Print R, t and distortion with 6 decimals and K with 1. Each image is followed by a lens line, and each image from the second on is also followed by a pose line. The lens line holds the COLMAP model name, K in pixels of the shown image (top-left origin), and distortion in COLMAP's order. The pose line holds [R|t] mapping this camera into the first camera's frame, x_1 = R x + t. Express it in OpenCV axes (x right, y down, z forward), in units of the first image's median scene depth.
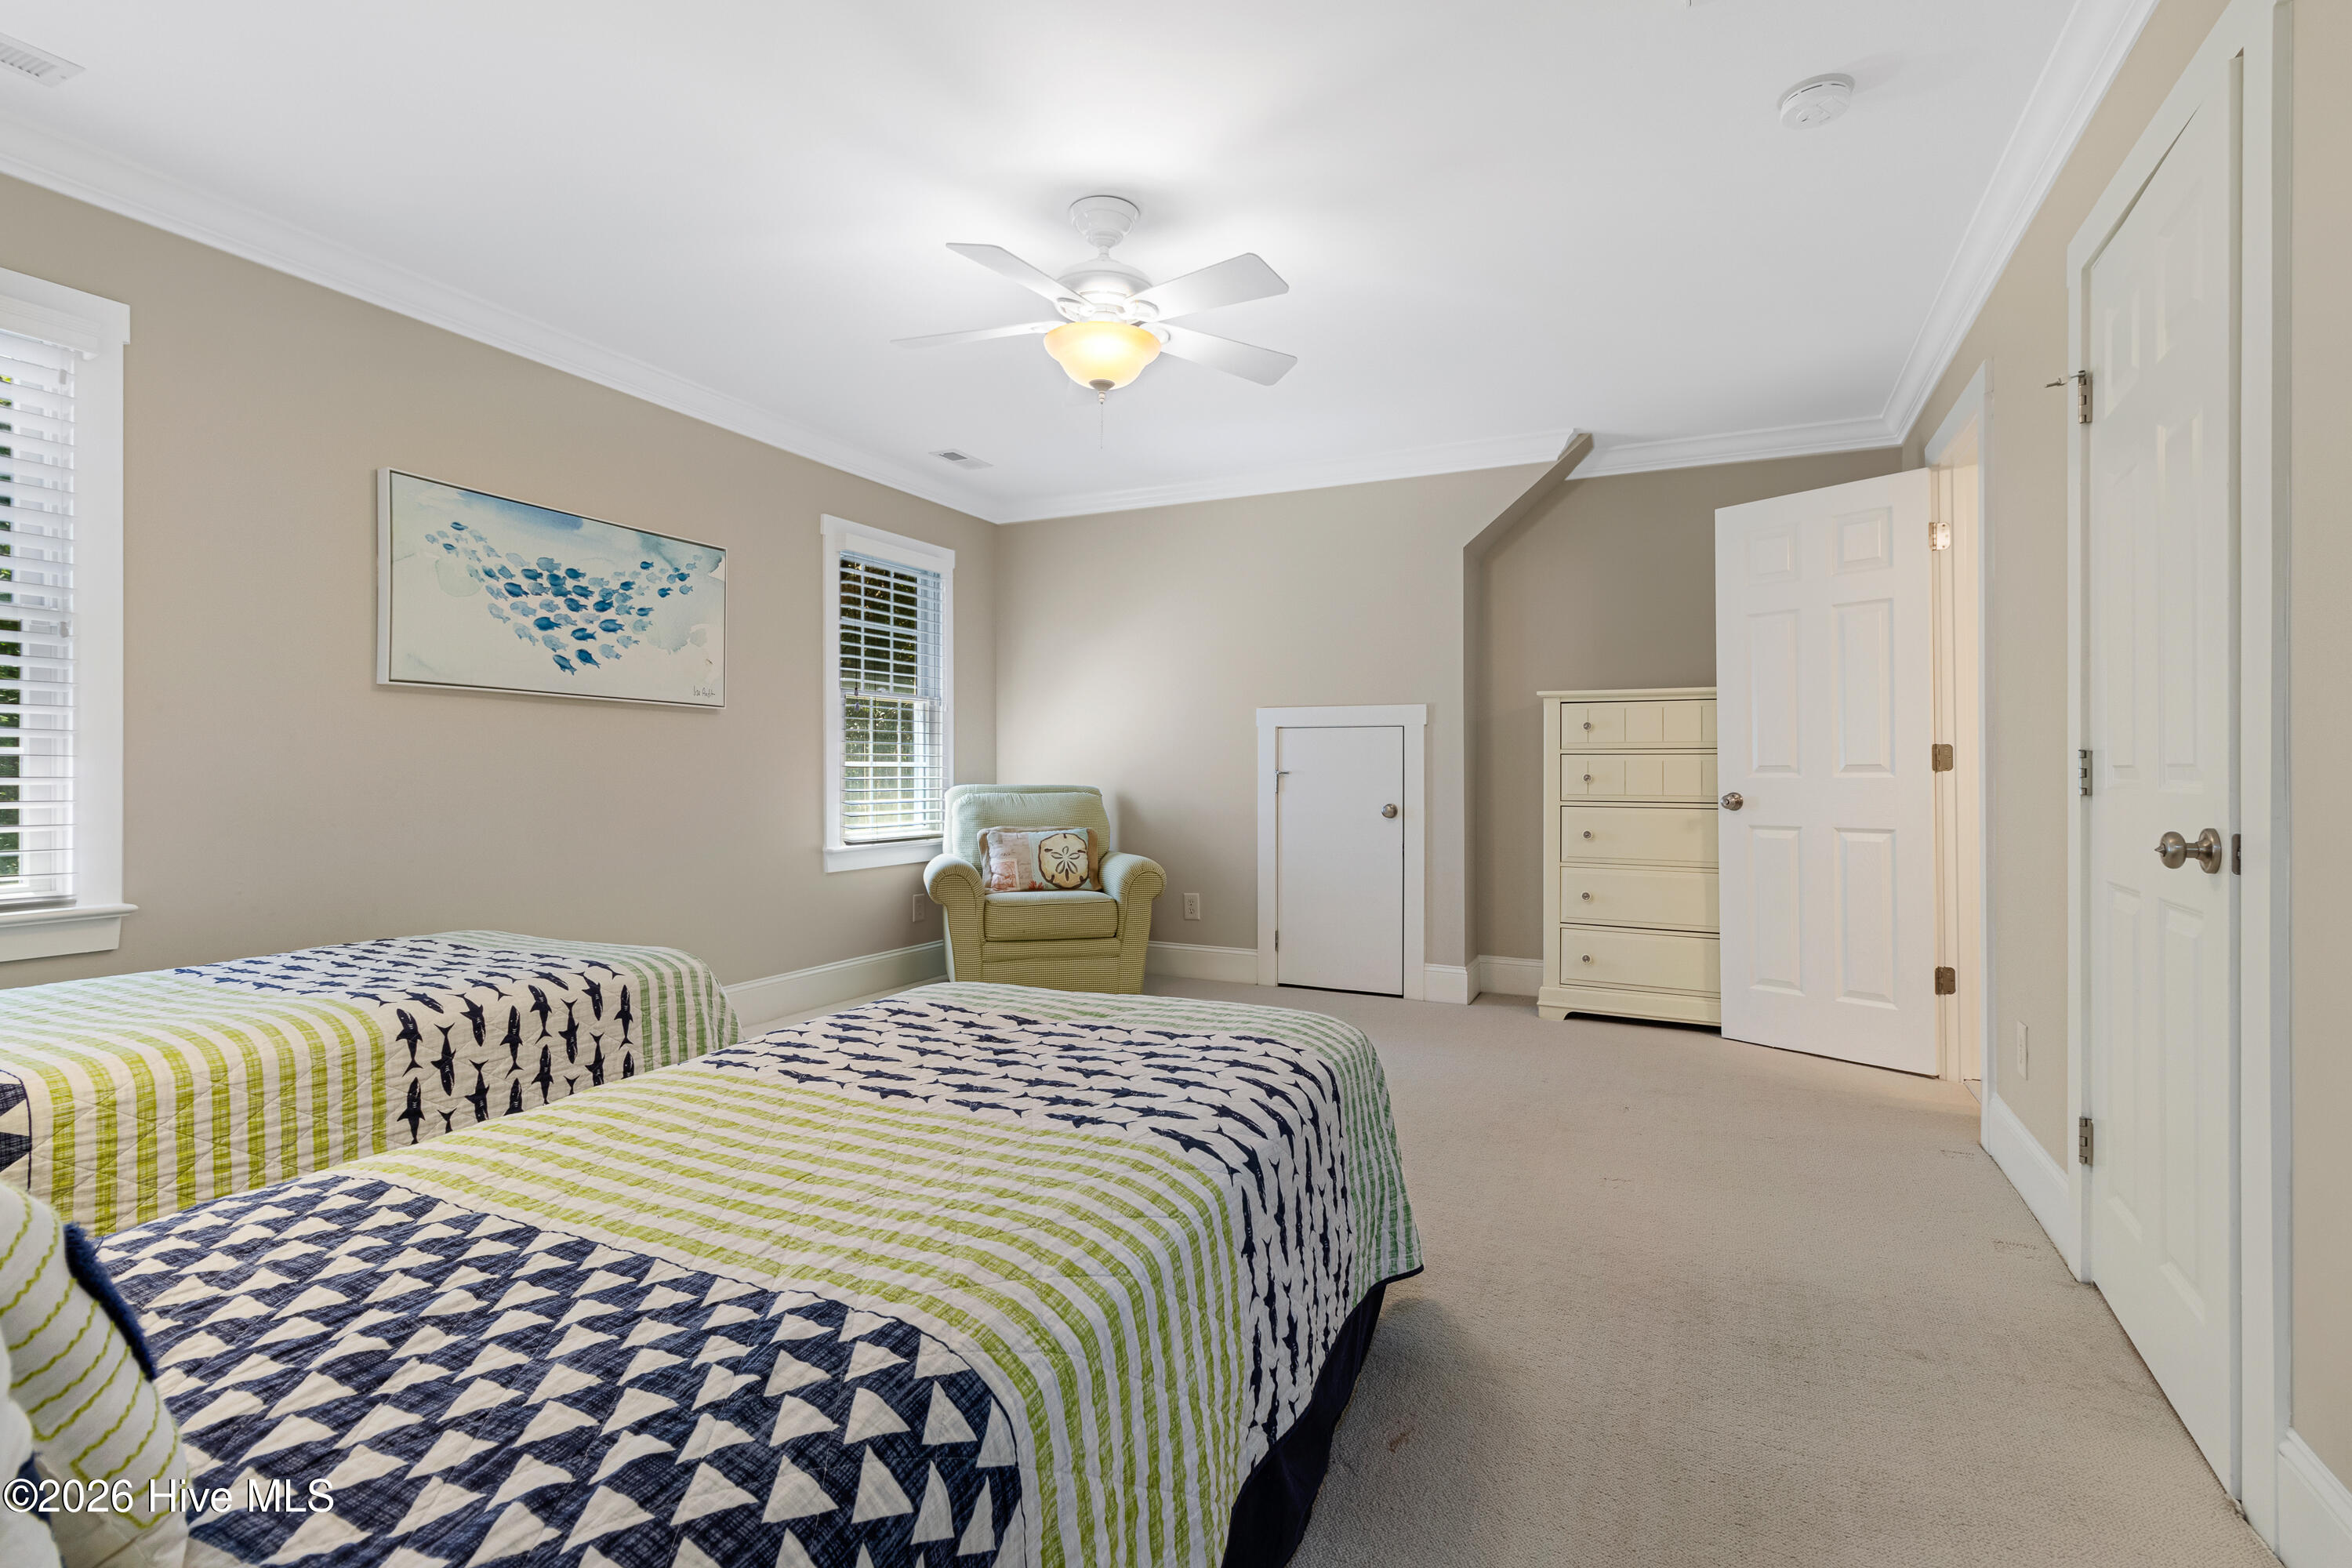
lens RADIAL K [[1113.0, 0, 1183.1], [0, 1113.0, 790.5], [0, 0, 1]] dist [0.004533, 0.002019]
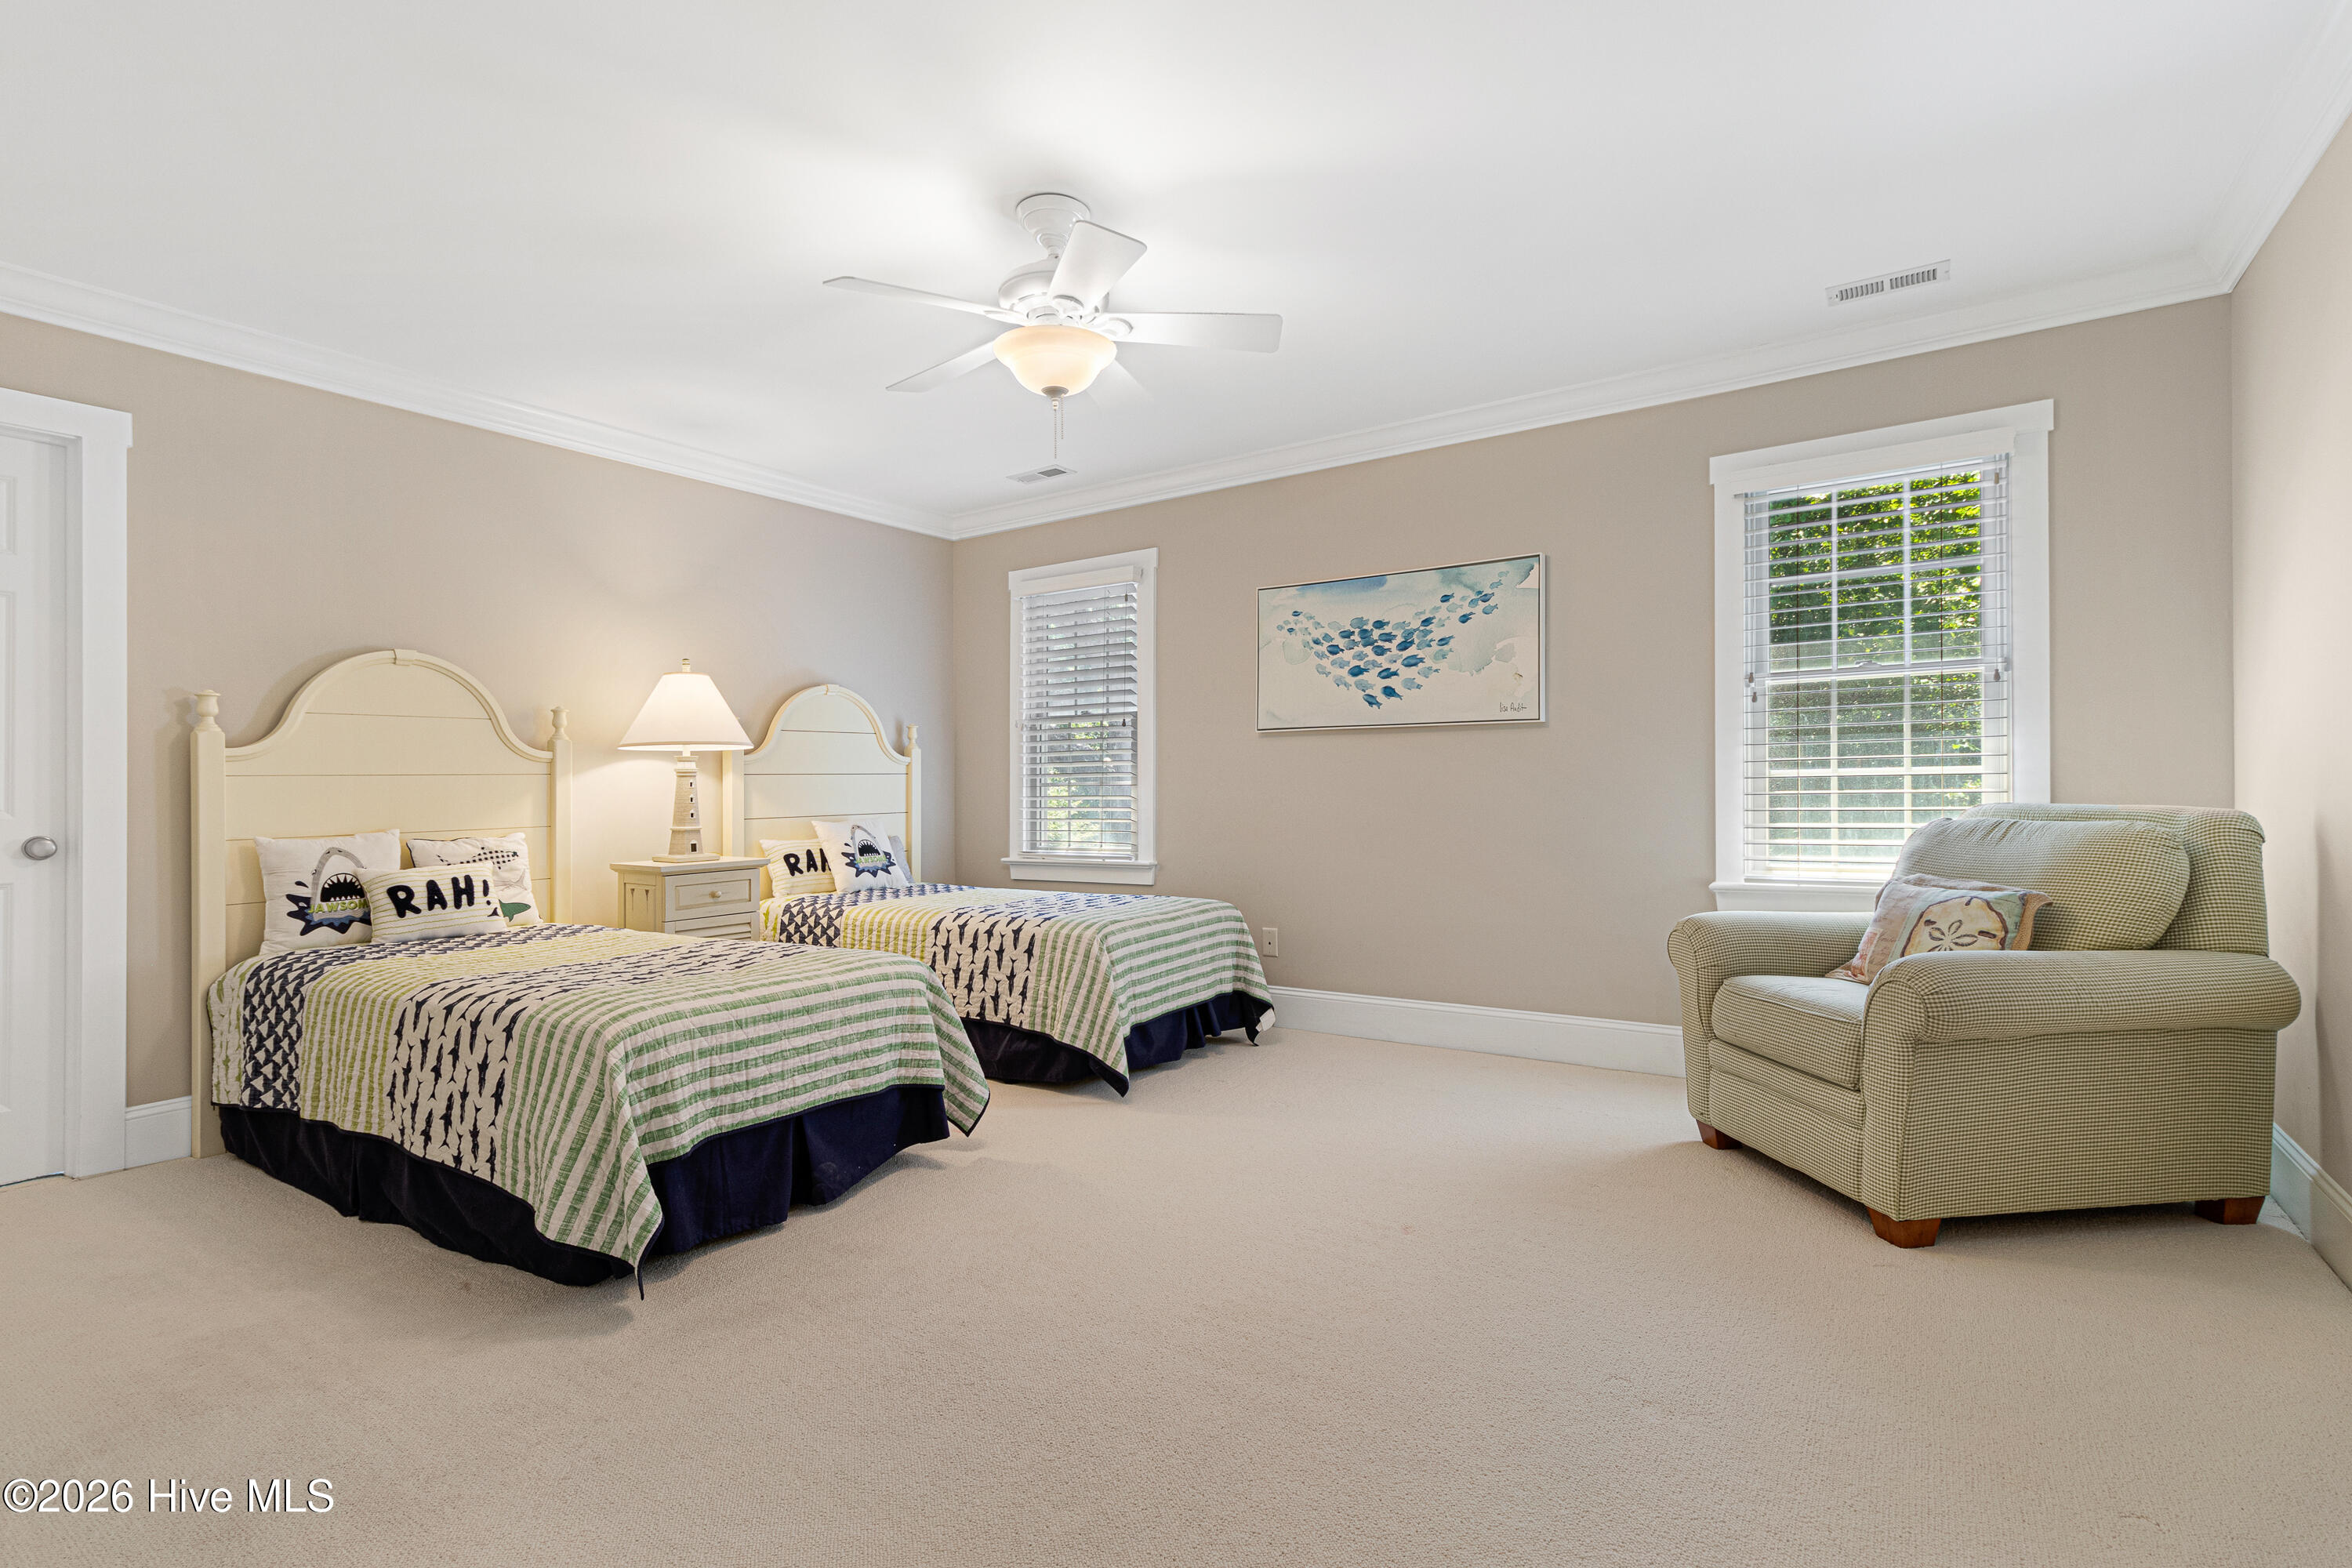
lens RADIAL K [[1113.0, 0, 1184.3], [0, 1113.0, 780.0], [0, 0, 1]] dist [0.004533, 0.002019]
pose [[-0.158803, -0.008561, -0.987273, 0.662465], [-0.002639, 0.999963, -0.008246, -0.016514], [0.987307, 0.001296, -0.158820, 0.975005]]
